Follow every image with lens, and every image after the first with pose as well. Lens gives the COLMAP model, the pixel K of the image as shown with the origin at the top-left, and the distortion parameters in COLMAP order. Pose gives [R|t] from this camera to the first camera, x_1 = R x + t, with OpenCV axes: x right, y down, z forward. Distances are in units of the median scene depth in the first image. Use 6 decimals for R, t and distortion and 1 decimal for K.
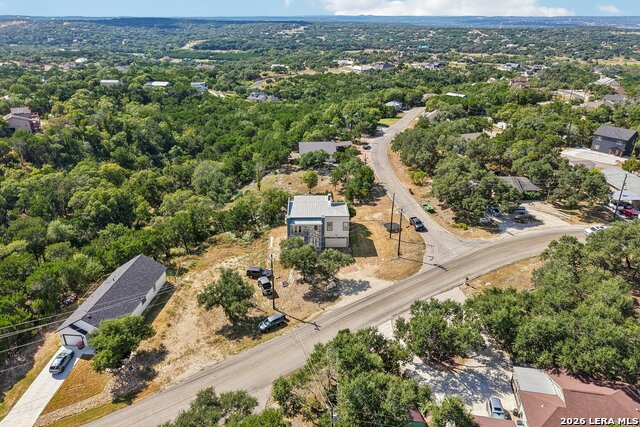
lens RADIAL K [[430.7, 0, 320.0], [0, 430.7, 213.5], [0, 0, 1]] dist [0.037346, -0.034218]
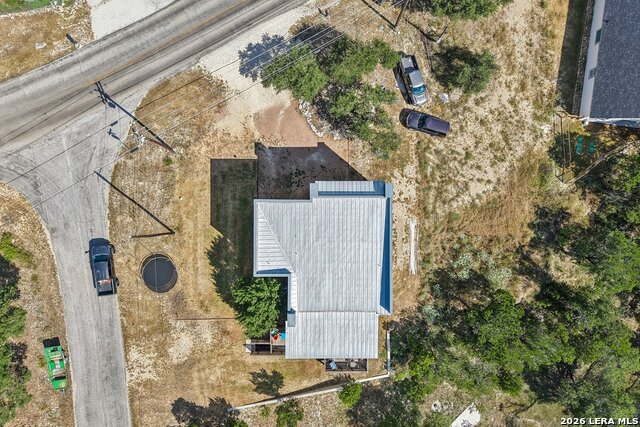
lens RADIAL K [[431.1, 0, 318.4], [0, 431.1, 216.8], [0, 0, 1]] dist [0.028637, -0.032596]
pose [[-0.999089, -0.038342, -0.018748, 0.009546], [-0.001140, -0.415135, 0.909759, -0.452058], [-0.042665, 0.908952, 0.414713, 0.907590]]
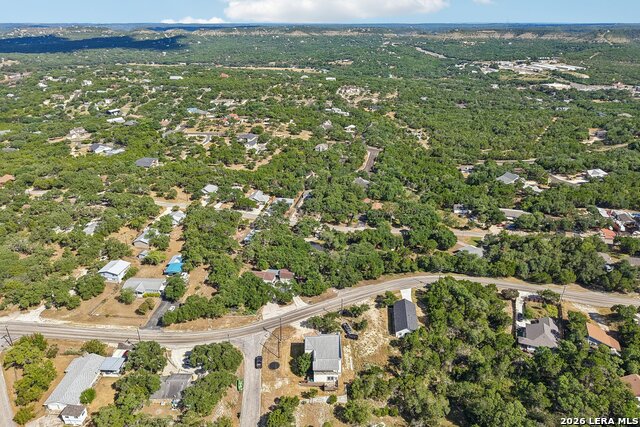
lens RADIAL K [[431.1, 0, 318.4], [0, 431.1, 216.8], [0, 0, 1]] dist [0.028637, -0.032596]
pose [[-0.999552, -0.015103, 0.025834, -0.027533], [0.009679, 0.653743, 0.756655, -1.833952], [-0.028317, 0.756566, -0.653304, 1.969279]]
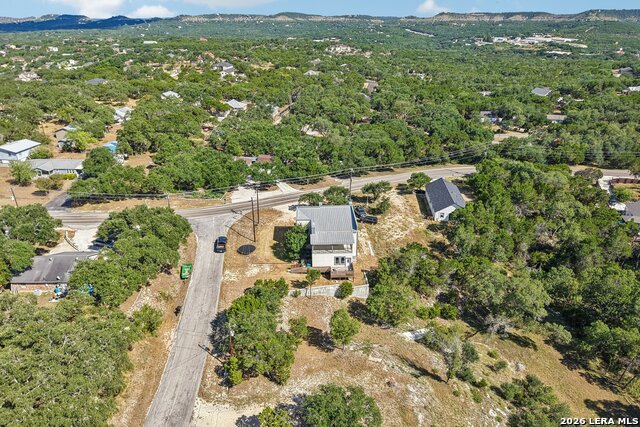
lens RADIAL K [[430.7, 0, 320.0], [0, 430.7, 213.5], [0, 0, 1]] dist [0.037346, -0.034218]
pose [[-0.999967, -0.003842, -0.007183, 0.017788], [-0.007934, 0.659206, 0.751920, -0.896794], [0.001846, 0.751952, -0.659215, 1.915150]]
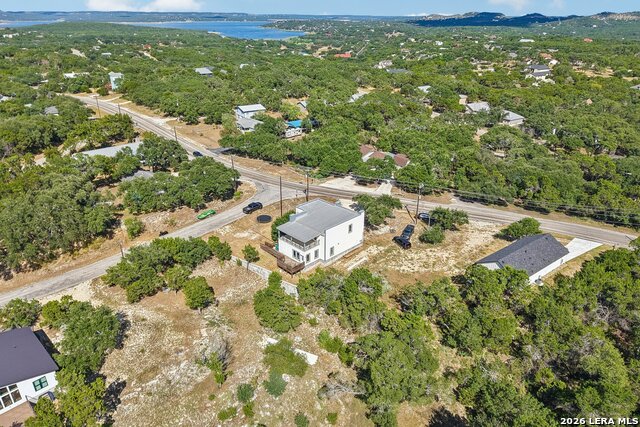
lens RADIAL K [[439.3, 0, 319.3], [0, 439.3, 206.5], [0, 0, 1]] dist [0.032025, -0.030485]
pose [[-0.671648, -0.303208, 0.675984, -0.790870], [0.299913, 0.723041, 0.622305, -0.762906], [-0.677452, 0.620706, -0.394693, 1.611733]]
